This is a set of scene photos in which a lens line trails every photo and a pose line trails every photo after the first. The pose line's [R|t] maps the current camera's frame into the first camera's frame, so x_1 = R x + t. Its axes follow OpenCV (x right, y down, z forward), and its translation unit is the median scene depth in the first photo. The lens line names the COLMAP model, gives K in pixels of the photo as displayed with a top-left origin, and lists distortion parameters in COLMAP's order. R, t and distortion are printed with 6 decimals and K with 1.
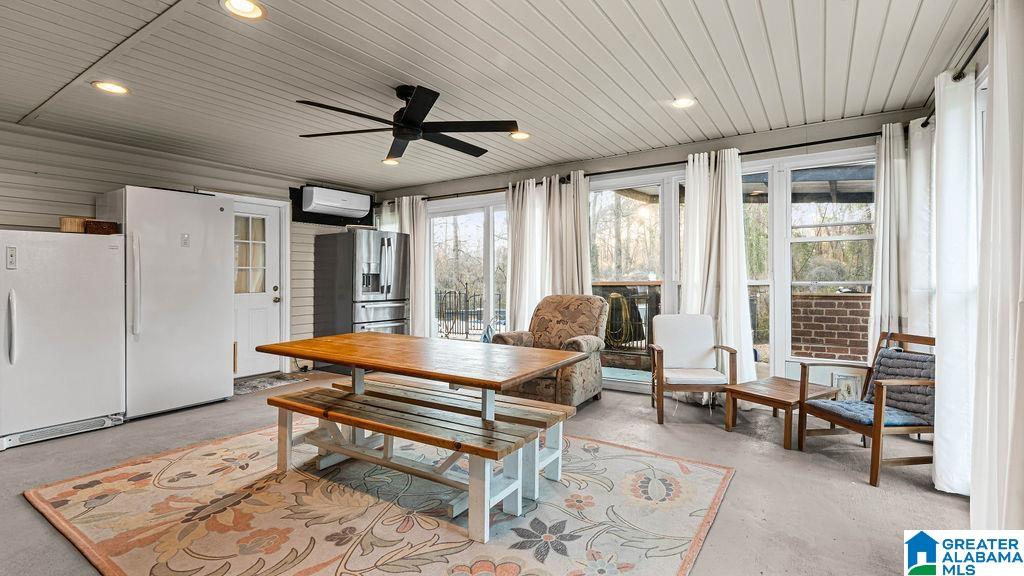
lens RADIAL K [[466.9, 0, 513.1], [0, 466.9, 282.4], [0, 0, 1]] dist [-0.002688, 0.001395]
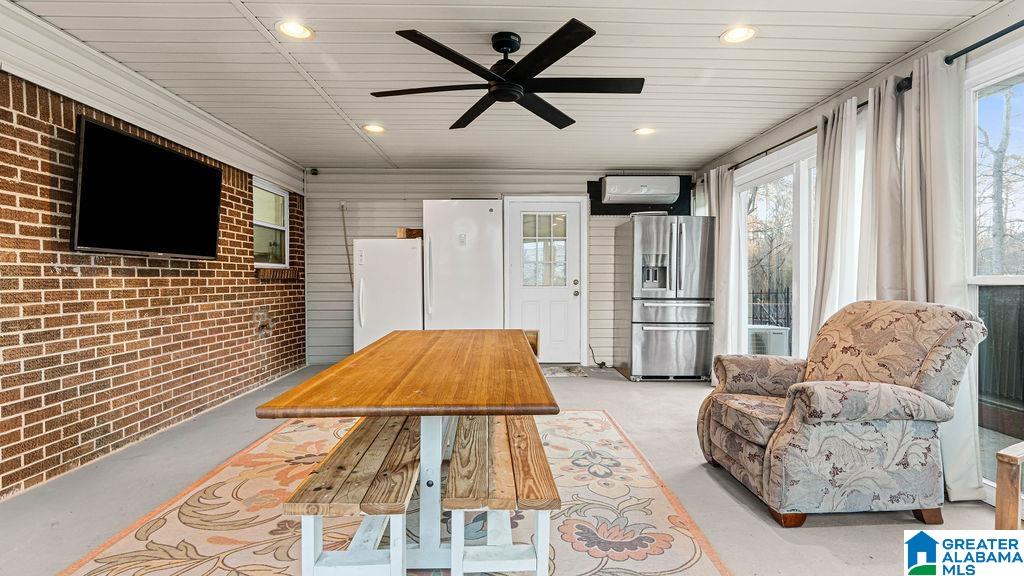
lens RADIAL K [[466.9, 0, 510.2], [0, 466.9, 284.6], [0, 0, 1]] dist [-0.002688, 0.001395]
pose [[0.573935, 0.020091, -0.818654, 0.280304], [-0.011948, 0.999798, 0.016160, 0.004029], [0.818814, 0.000507, 0.574059, 0.326763]]
